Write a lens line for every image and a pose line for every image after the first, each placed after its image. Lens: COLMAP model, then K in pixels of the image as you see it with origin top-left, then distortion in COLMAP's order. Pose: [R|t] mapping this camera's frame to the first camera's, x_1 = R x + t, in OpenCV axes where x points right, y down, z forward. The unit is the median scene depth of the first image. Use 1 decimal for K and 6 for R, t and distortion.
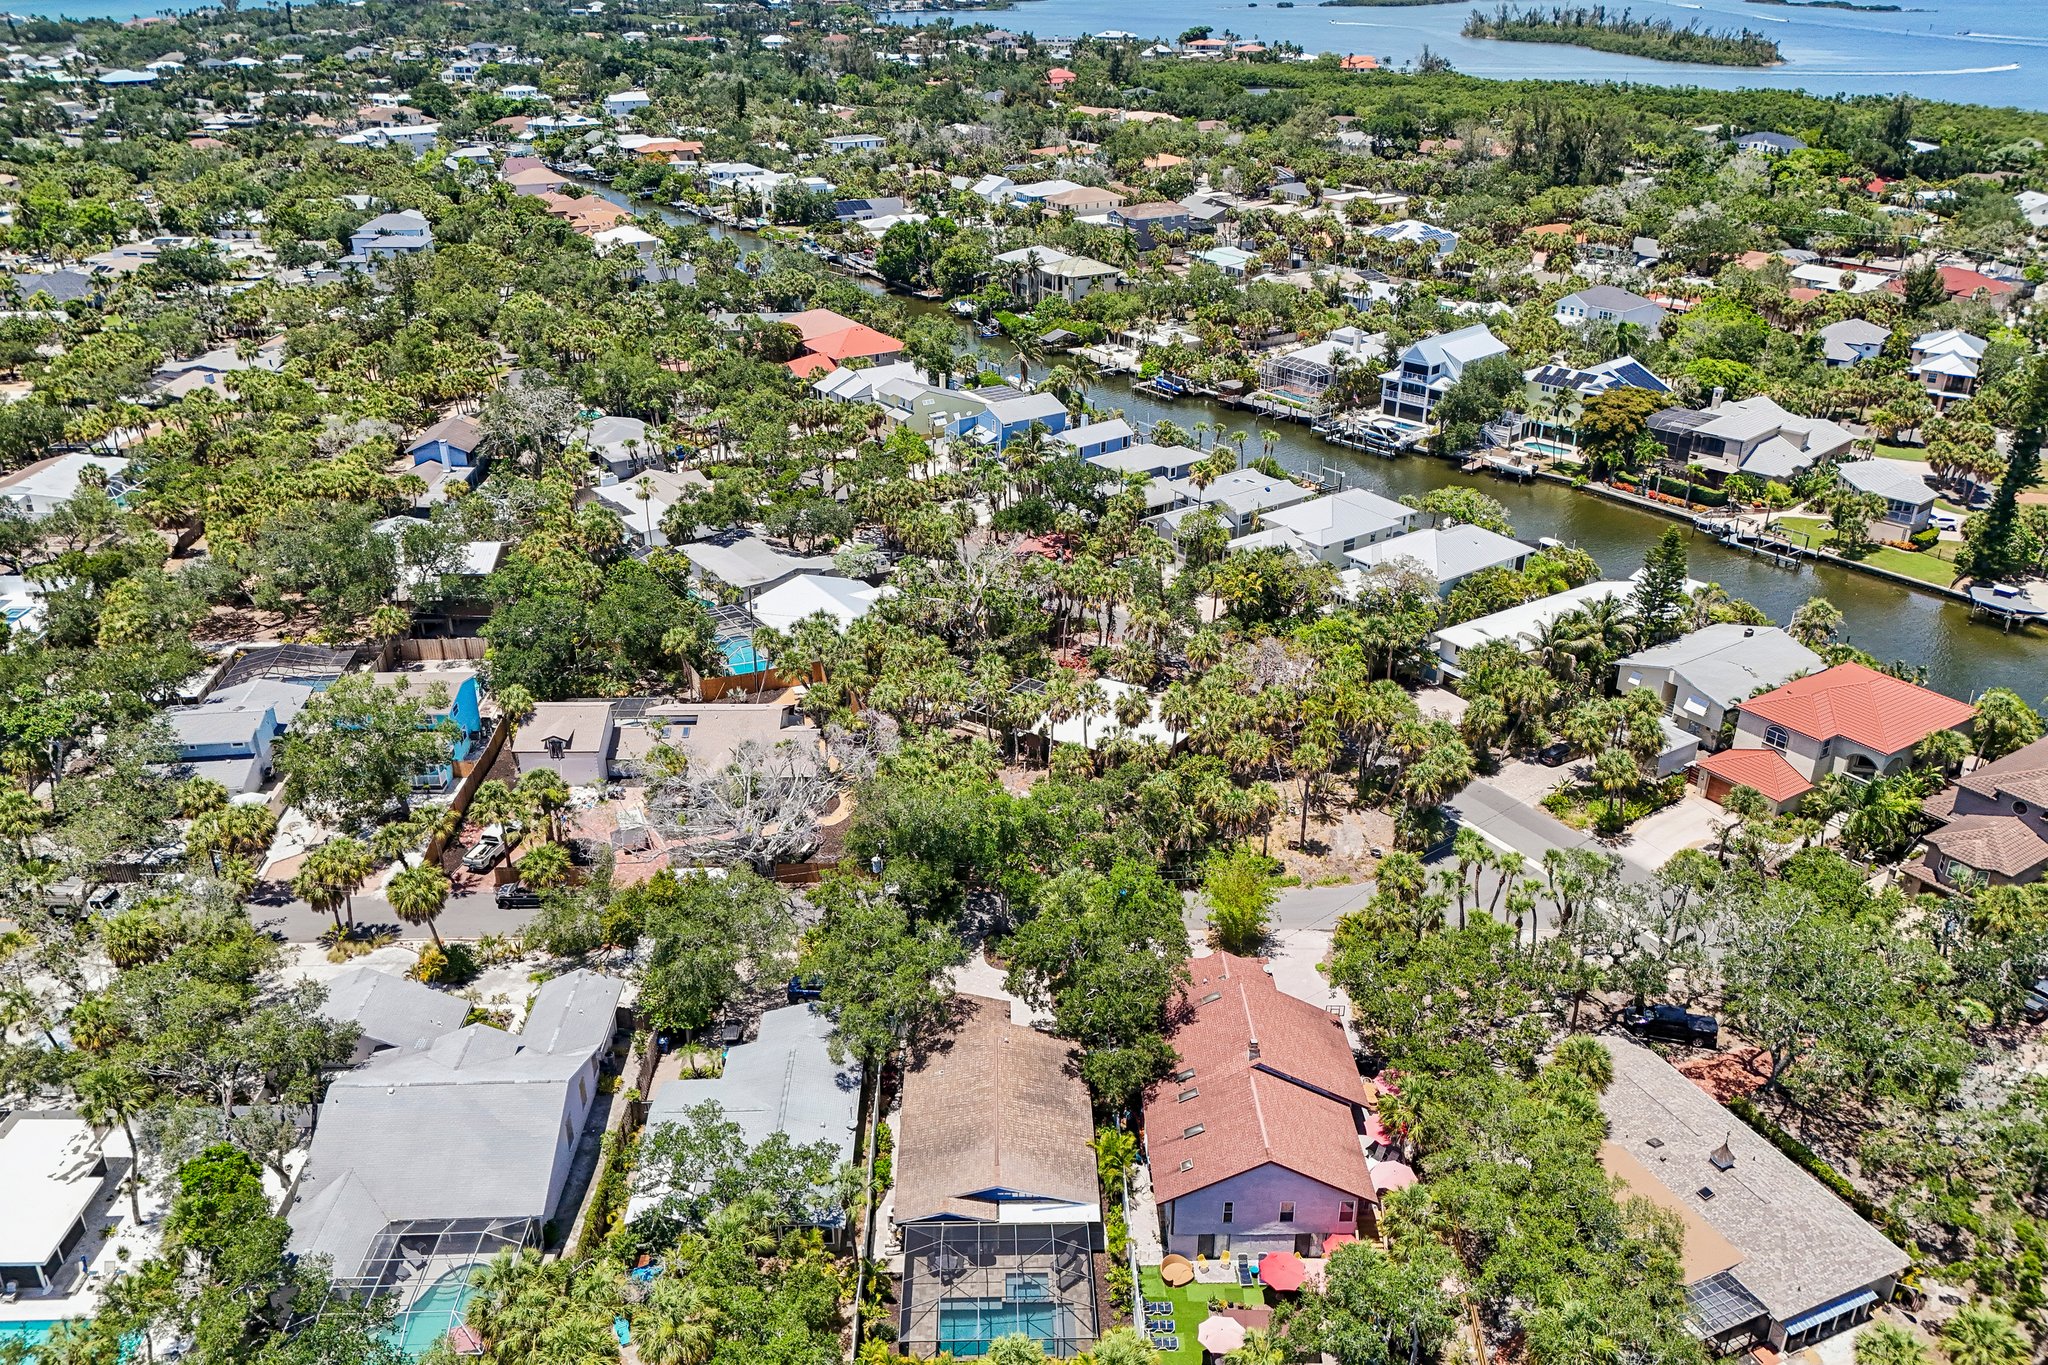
lens RADIAL K [[1491.2, 0, 1024.0], [0, 1491.2, 682.5], [0, 0, 1]] dist [0.040582, -0.000862]
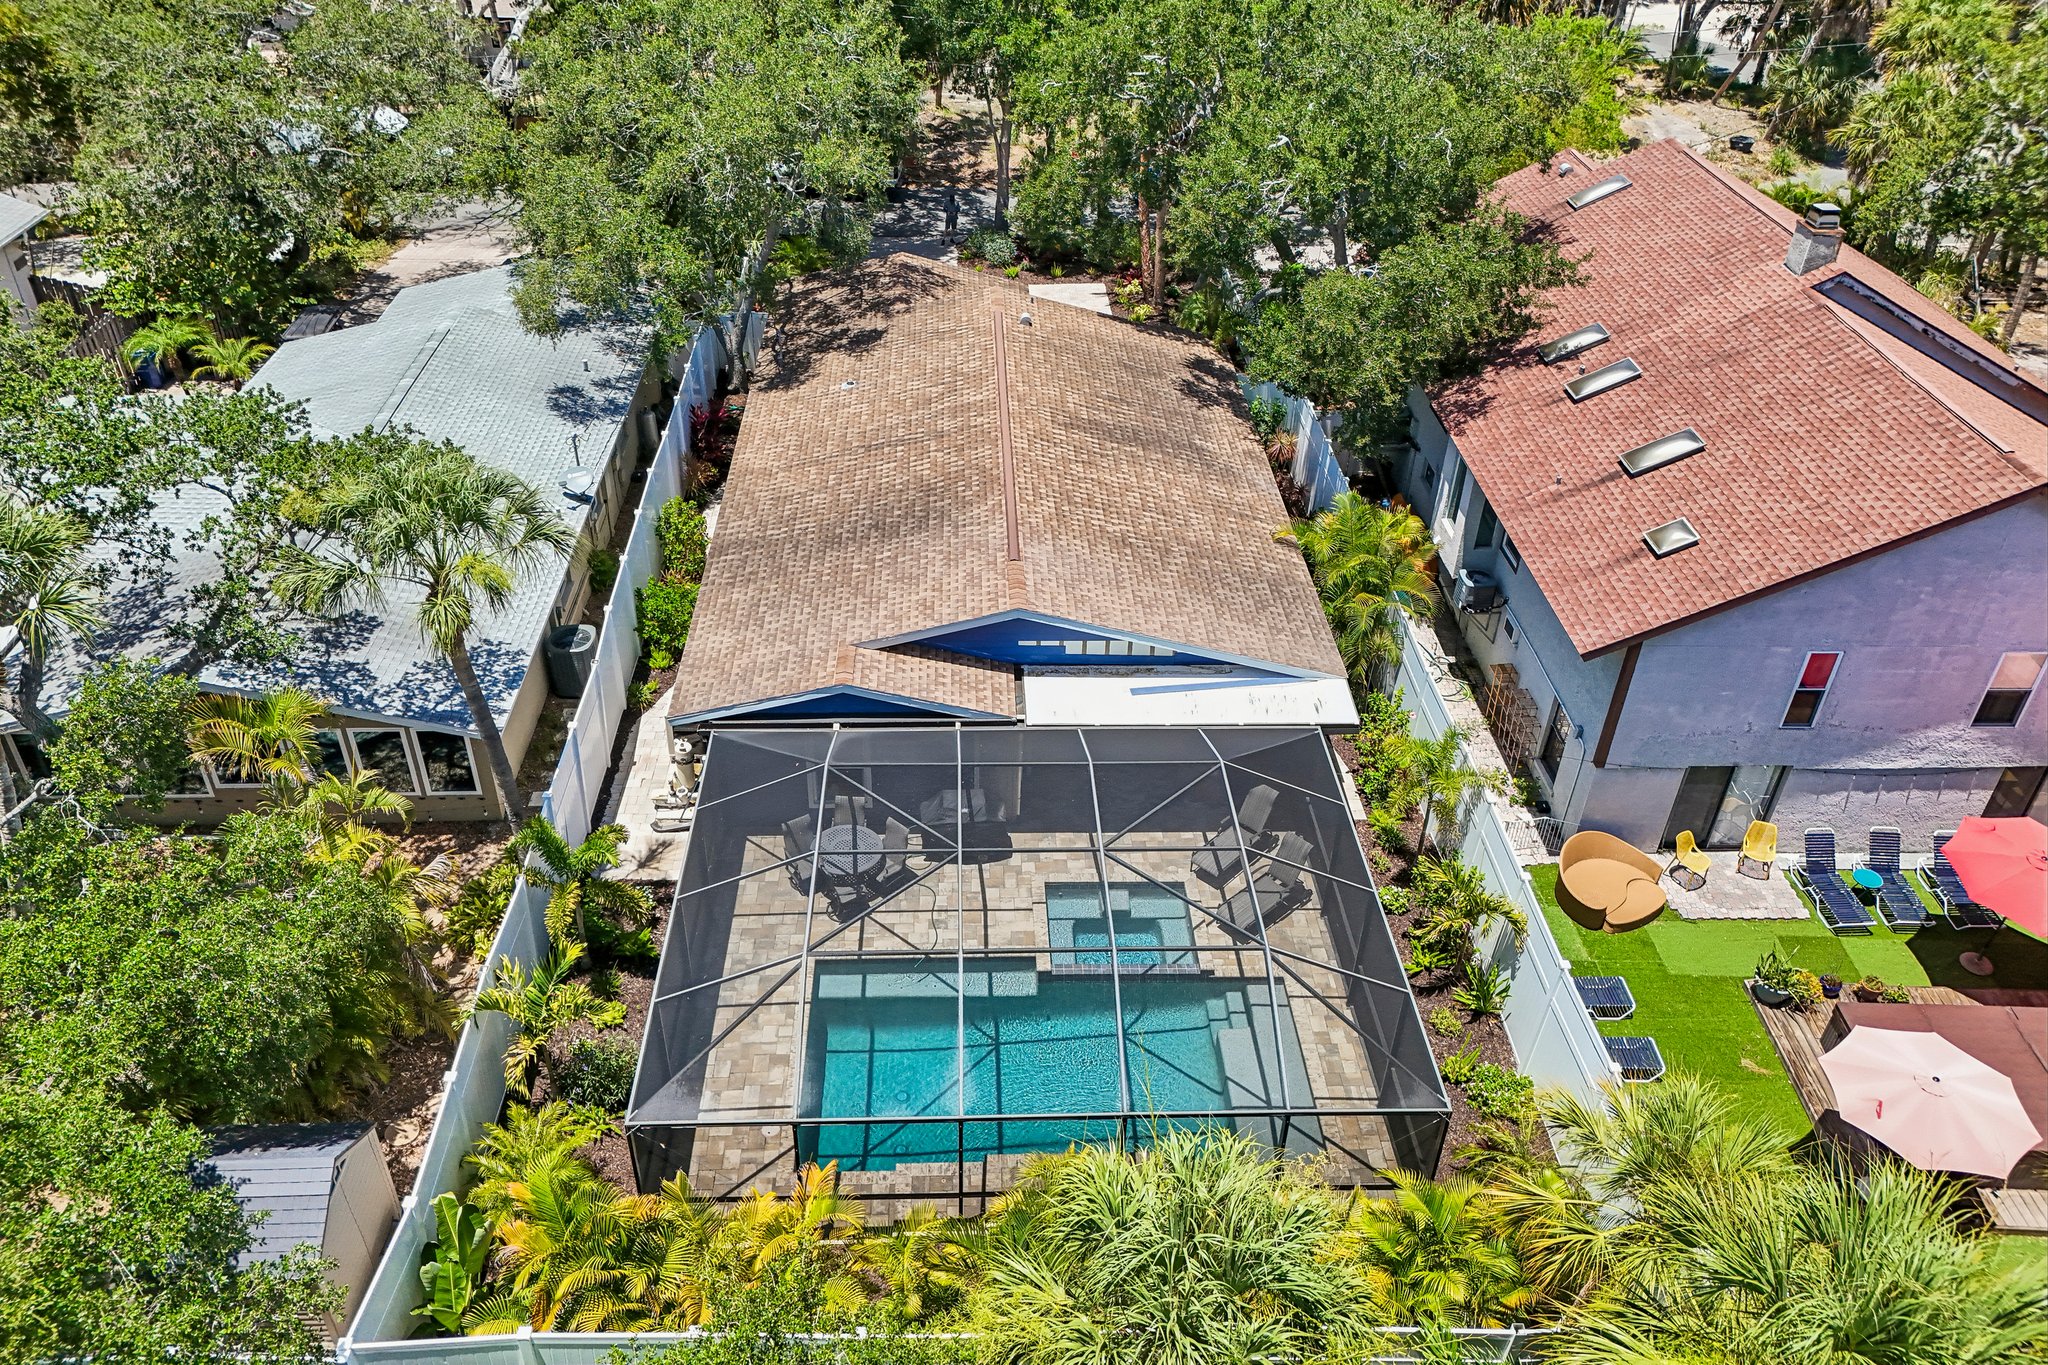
lens RADIAL K [[1451.9, 0, 1024.0], [0, 1451.9, 682.5], [0, 0, 1]] dist [0.076711, -0.000467]
pose [[0.999638, 0.005105, 0.026397, -0.024388], [-0.009876, 0.982898, 0.183884, 0.298697], [-0.025007, -0.184079, 0.982593, 0.716908]]
